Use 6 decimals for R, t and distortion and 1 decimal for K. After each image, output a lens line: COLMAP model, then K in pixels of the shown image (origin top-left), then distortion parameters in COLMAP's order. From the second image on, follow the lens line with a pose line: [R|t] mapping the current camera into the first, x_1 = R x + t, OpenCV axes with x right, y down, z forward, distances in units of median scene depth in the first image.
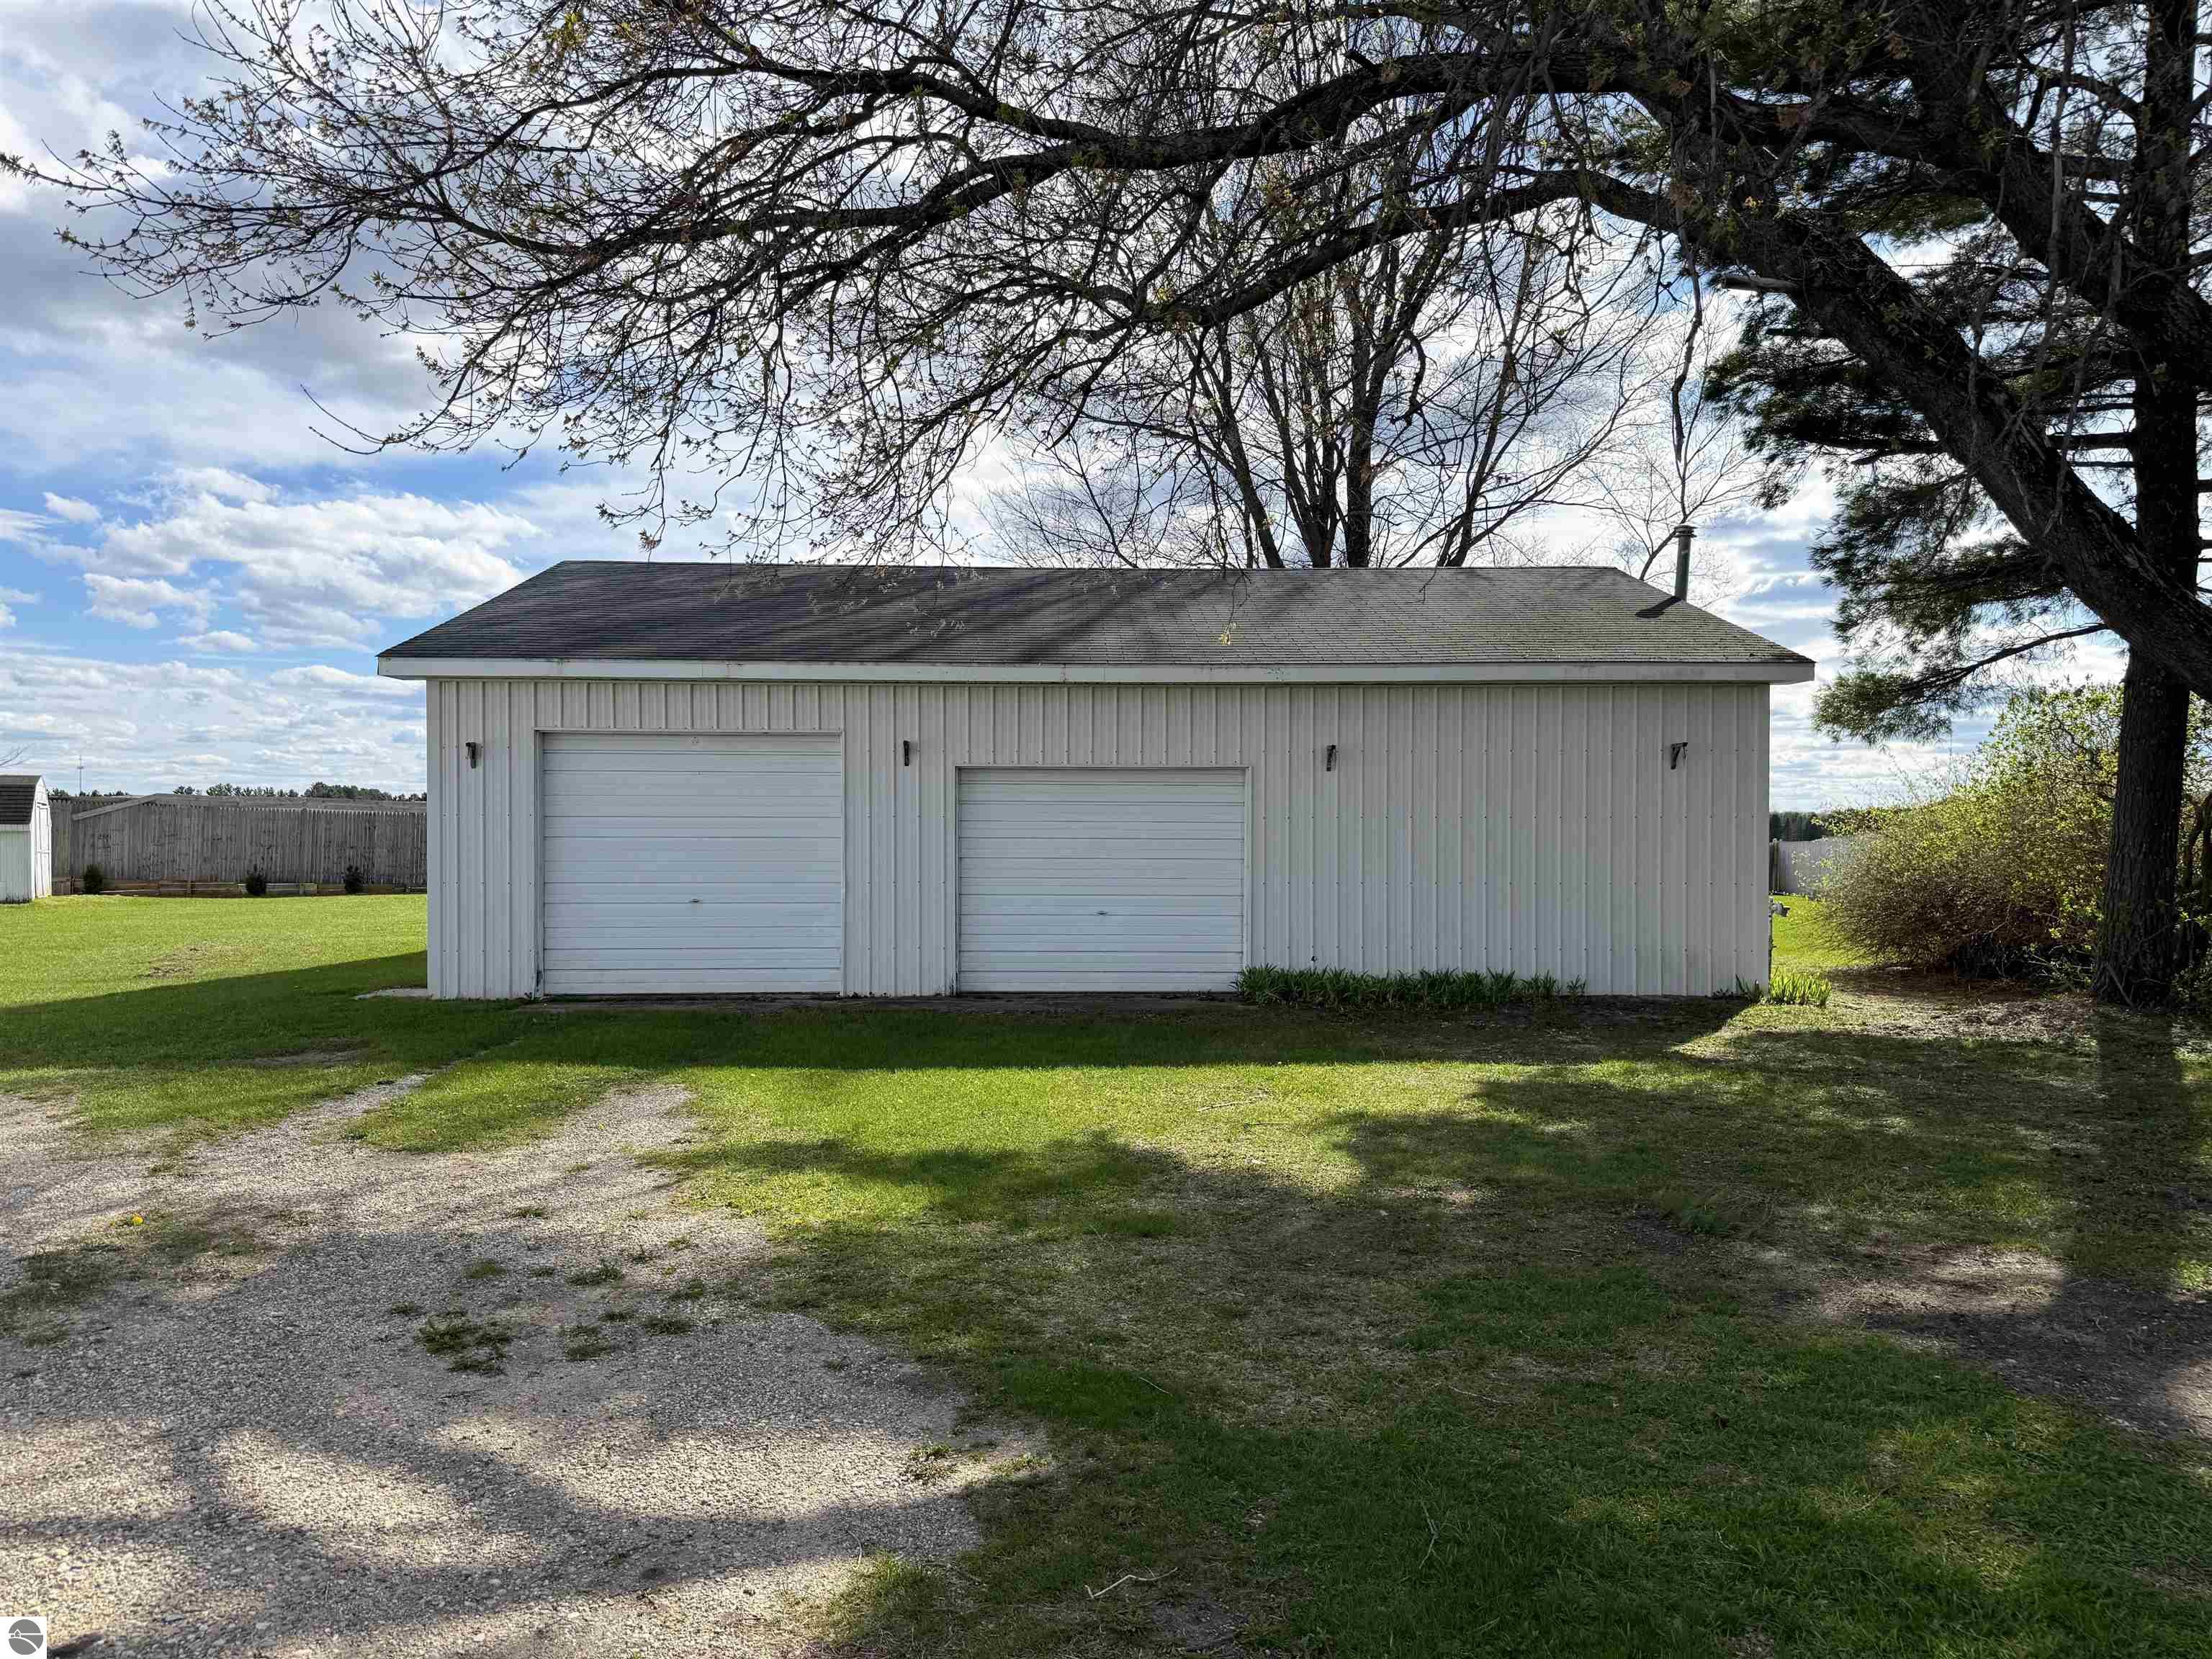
lens RADIAL K [[1532.1, 0, 1108.2], [0, 1532.1, 830.0], [0, 0, 1]] dist [0.007716, -0.024125]
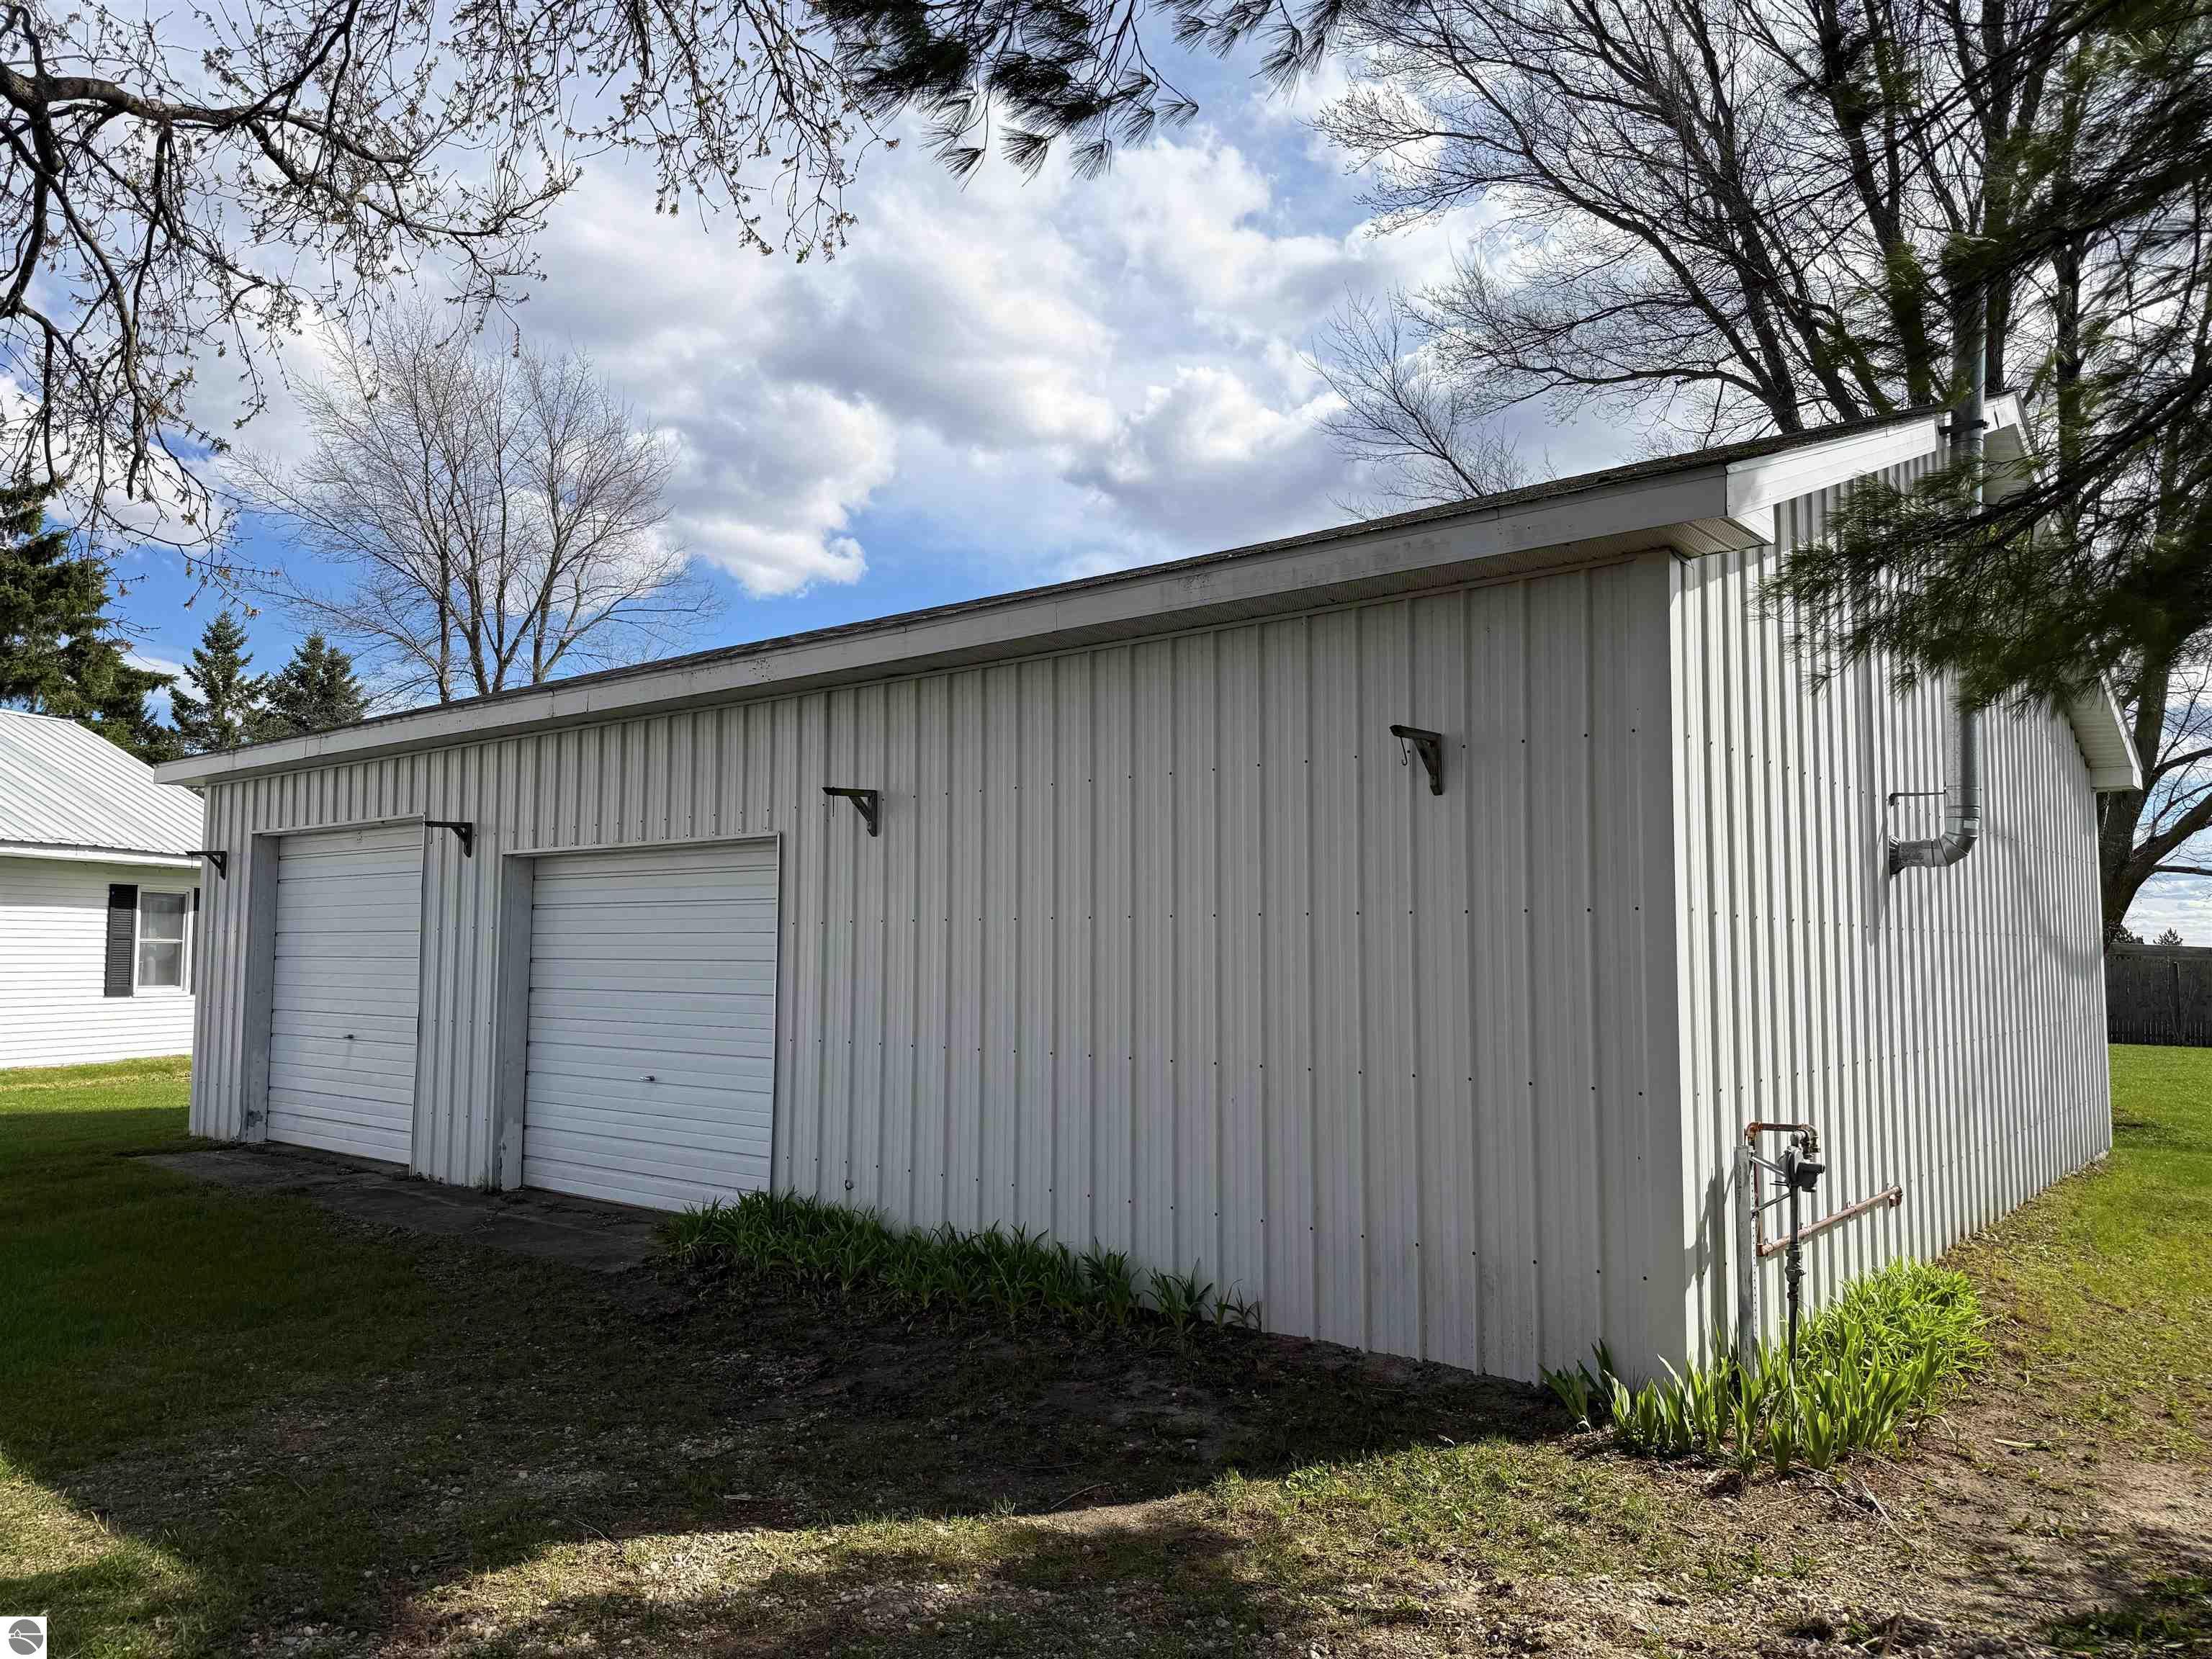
lens RADIAL K [[1532.1, 0, 1111.6], [0, 1532.1, 835.7], [0, 0, 1]] dist [0.007716, -0.024125]
pose [[0.755646, -0.049336, -0.653119, 0.097146], [-0.001456, 0.997030, -0.077000, 0.000459], [0.654978, 0.059136, 0.753330, 0.110222]]
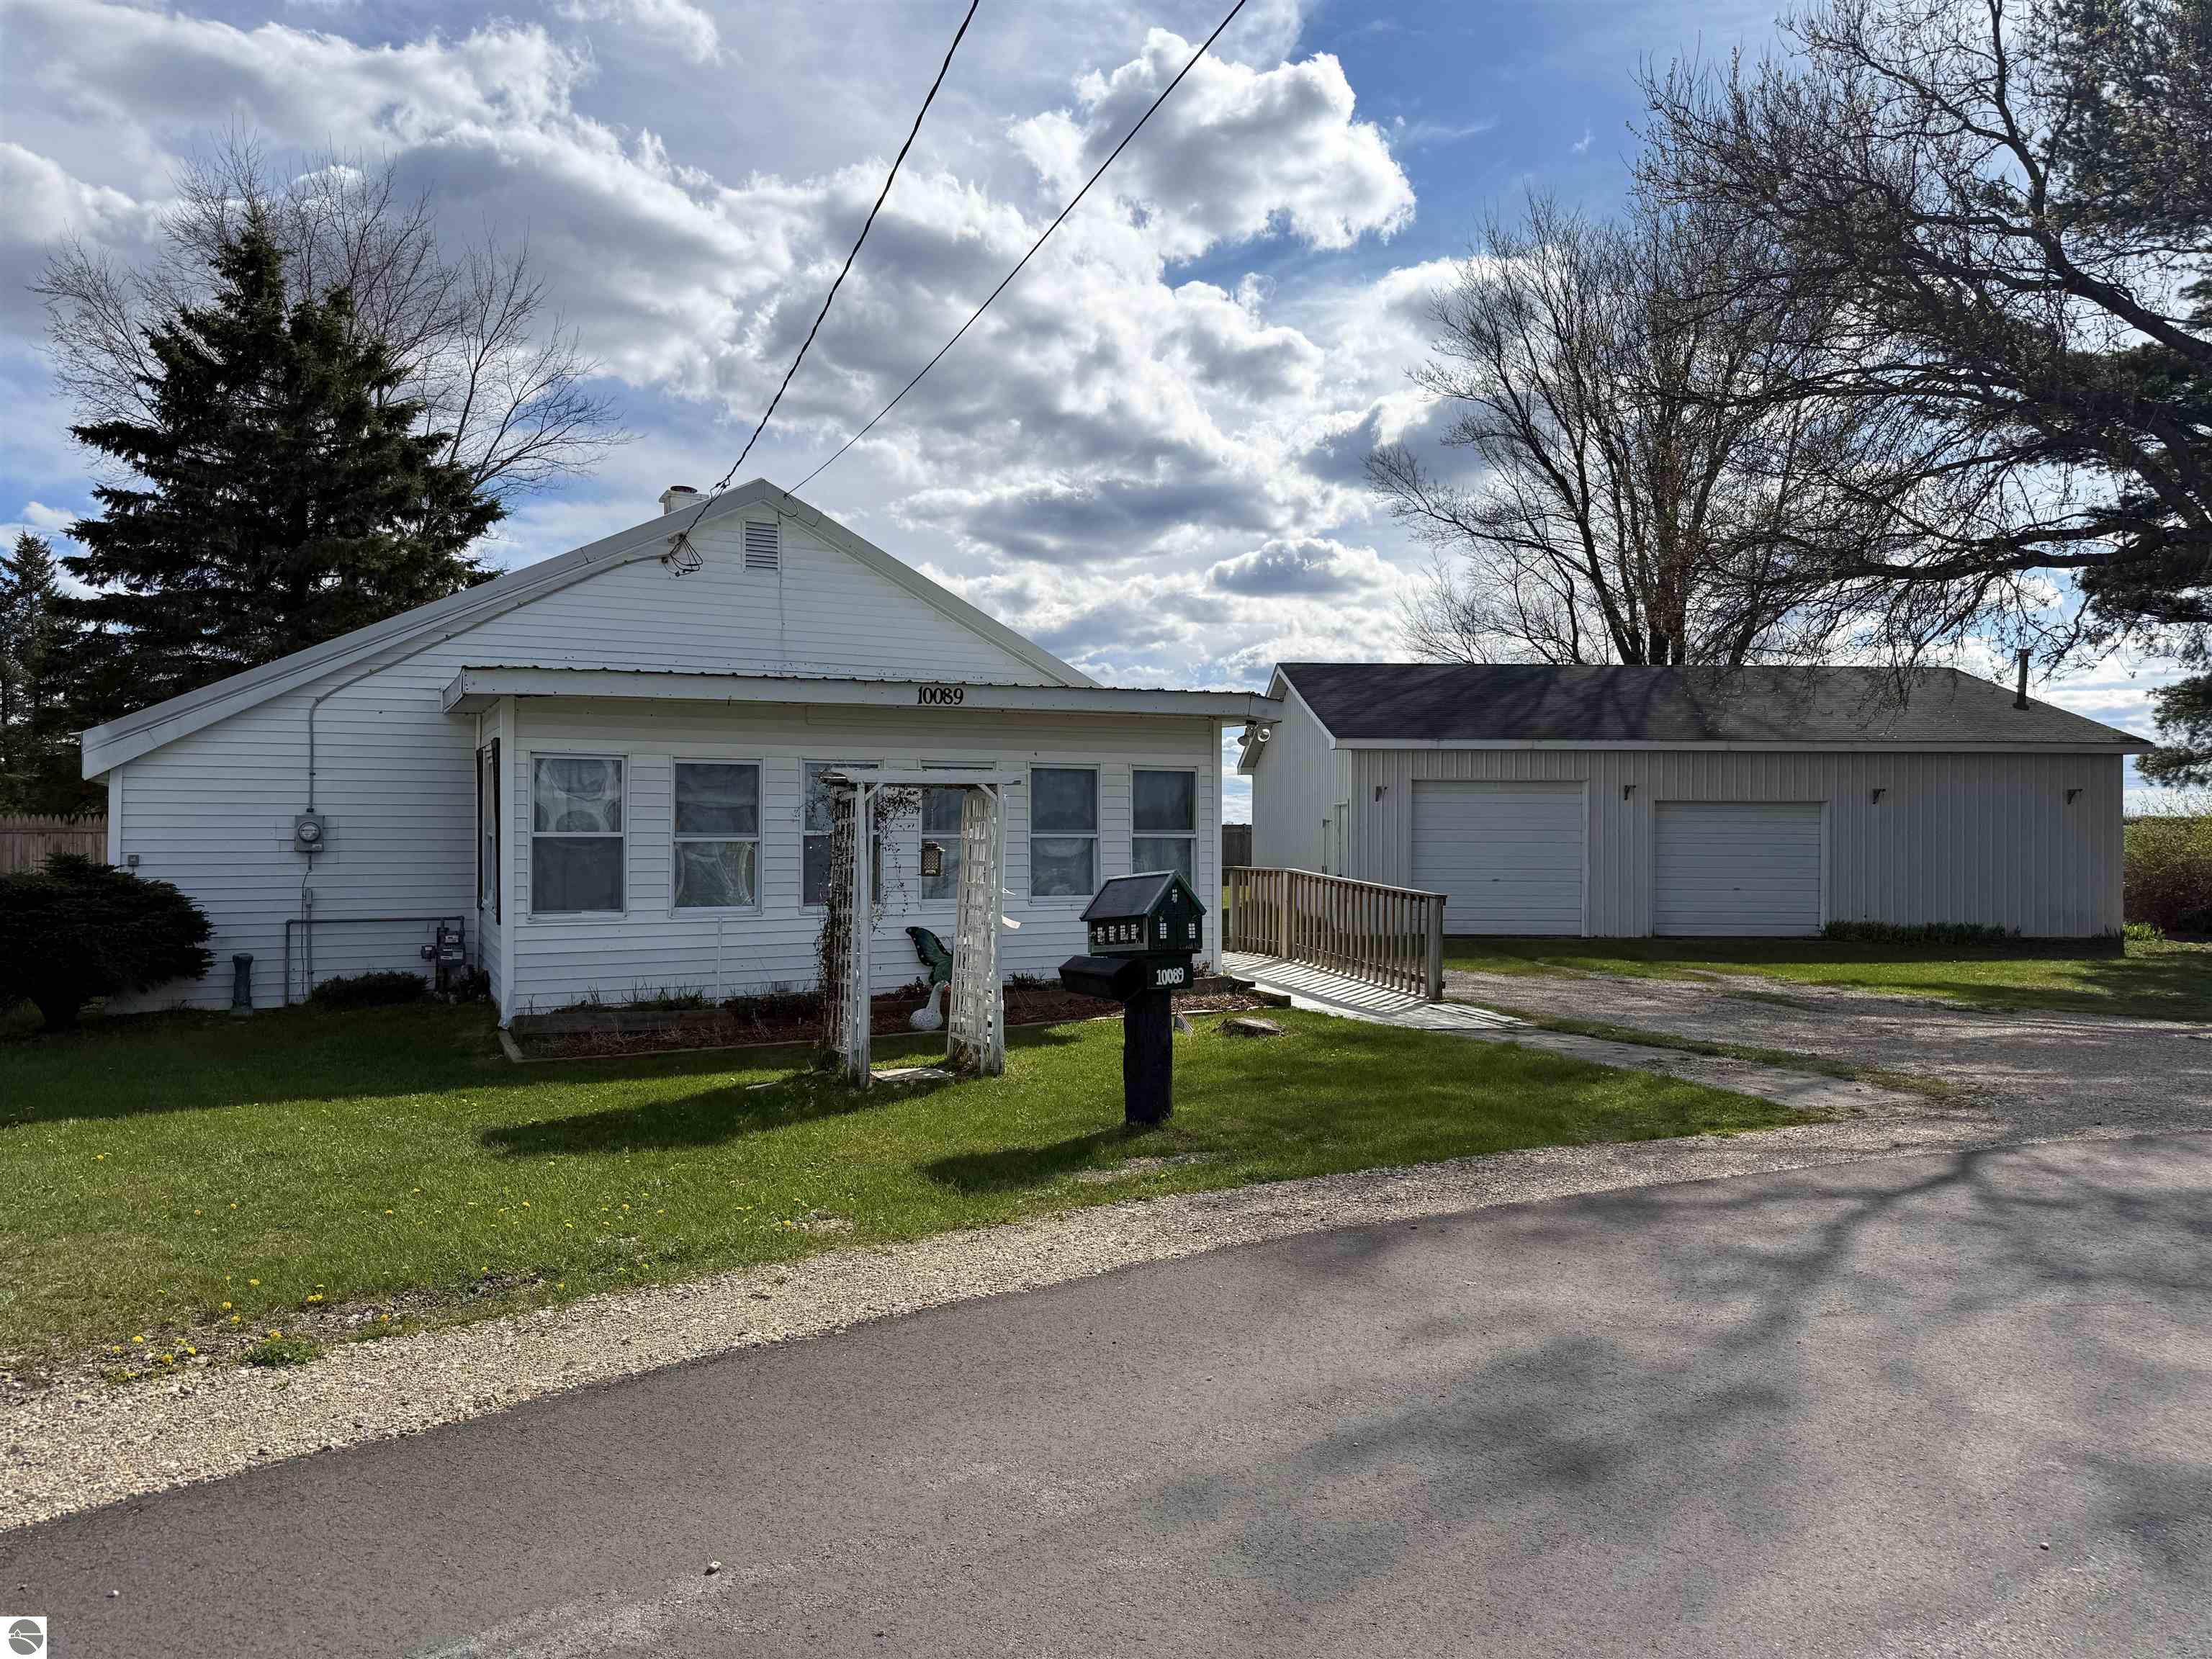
lens RADIAL K [[1532.1, 0, 1087.5], [0, 1532.1, 826.8], [0, 0, 1]] dist [0.007716, -0.024125]
pose [[0.999982, -0.001176, 0.005943, -0.121621], [0.001262, 0.999895, -0.014462, 0.001786], [-0.005926, 0.014469, 0.999878, -0.112238]]
